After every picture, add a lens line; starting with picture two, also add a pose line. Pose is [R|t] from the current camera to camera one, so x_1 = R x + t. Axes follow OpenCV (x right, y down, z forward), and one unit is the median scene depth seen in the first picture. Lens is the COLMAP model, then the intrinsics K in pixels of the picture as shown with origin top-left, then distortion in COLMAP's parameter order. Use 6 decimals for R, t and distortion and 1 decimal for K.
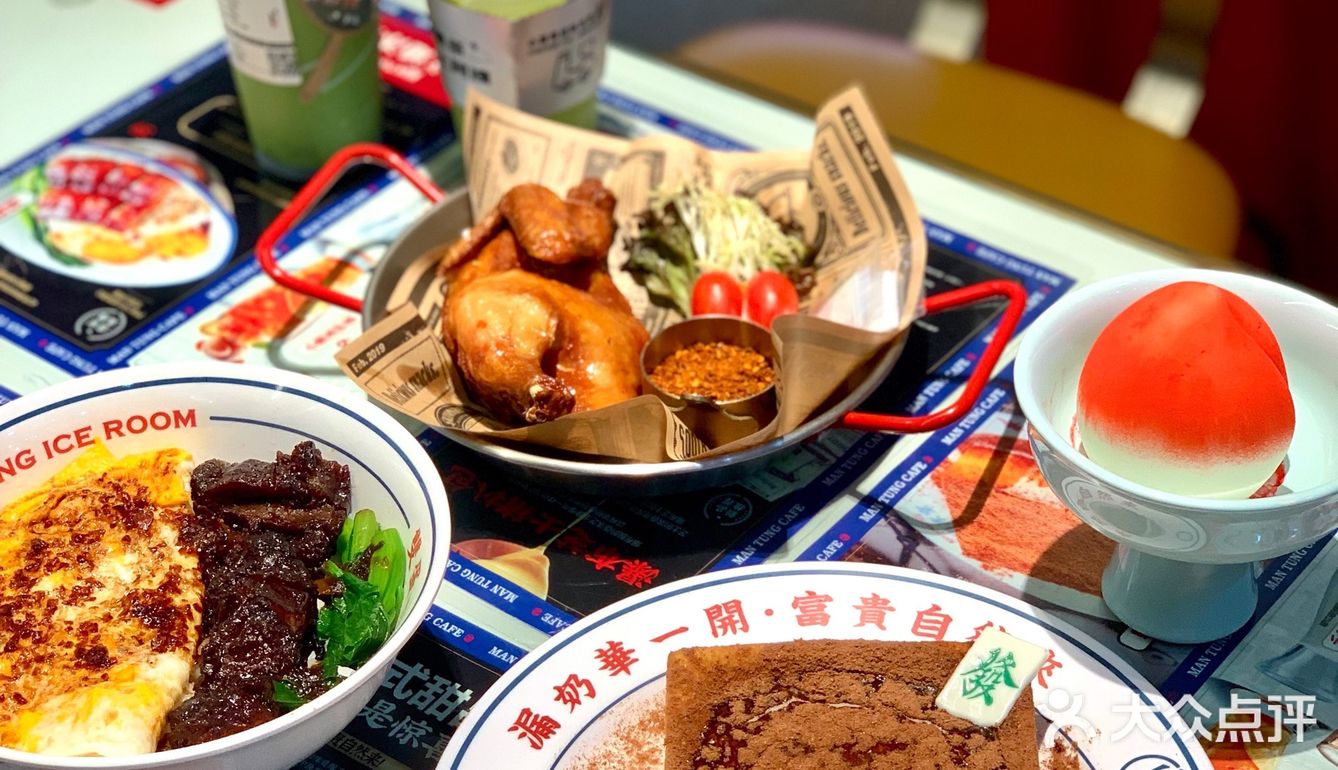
lens RADIAL K [[2691.8, 0, 669.0], [0, 2691.8, 385.0], [0, 0, 1]] dist [-0.236336, 2.915420]
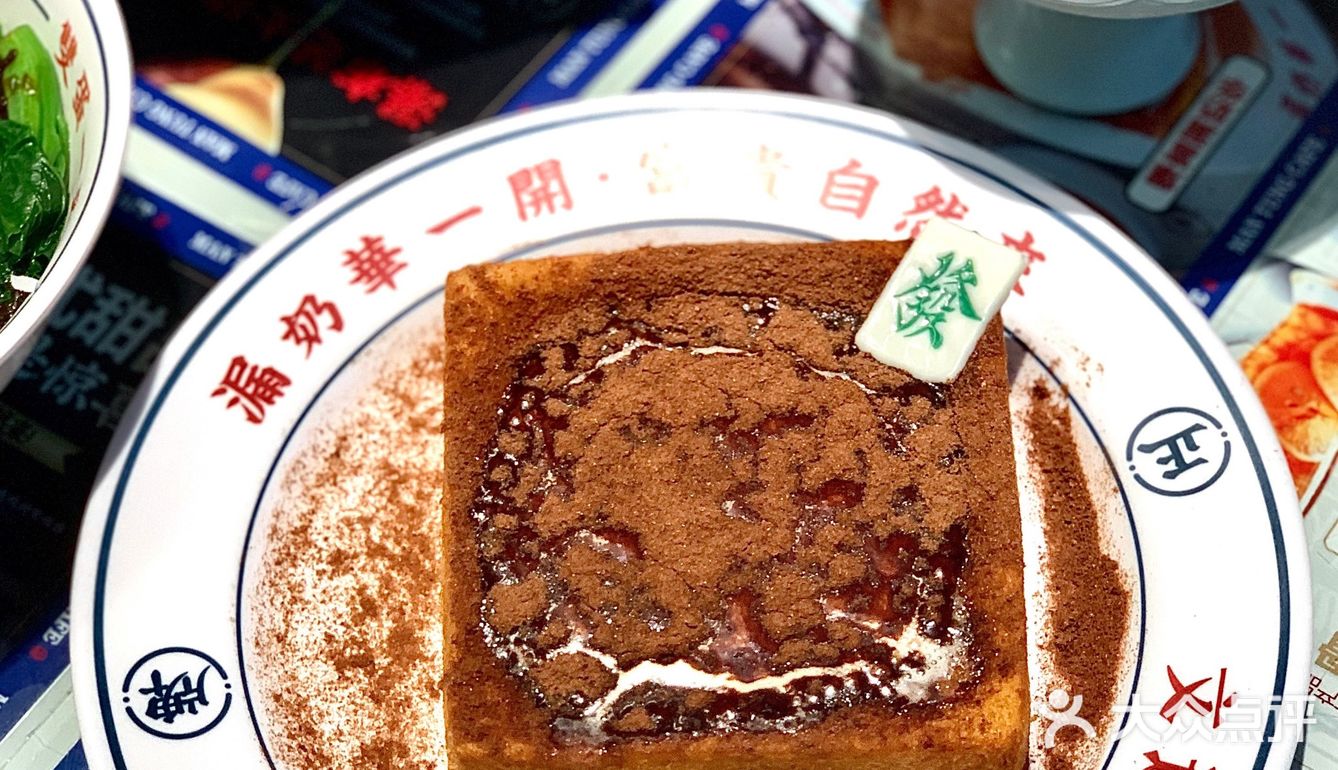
lens RADIAL K [[2691.8, 0, 669.0], [0, 2691.8, 385.0], [0, 0, 1]] dist [-0.236336, 2.915420]
pose [[0.999031, -0.038385, 0.021524, 0.038568], [0.029802, 0.949975, 0.310902, -0.075585], [-0.032381, -0.309959, 0.950198, 0.366571]]
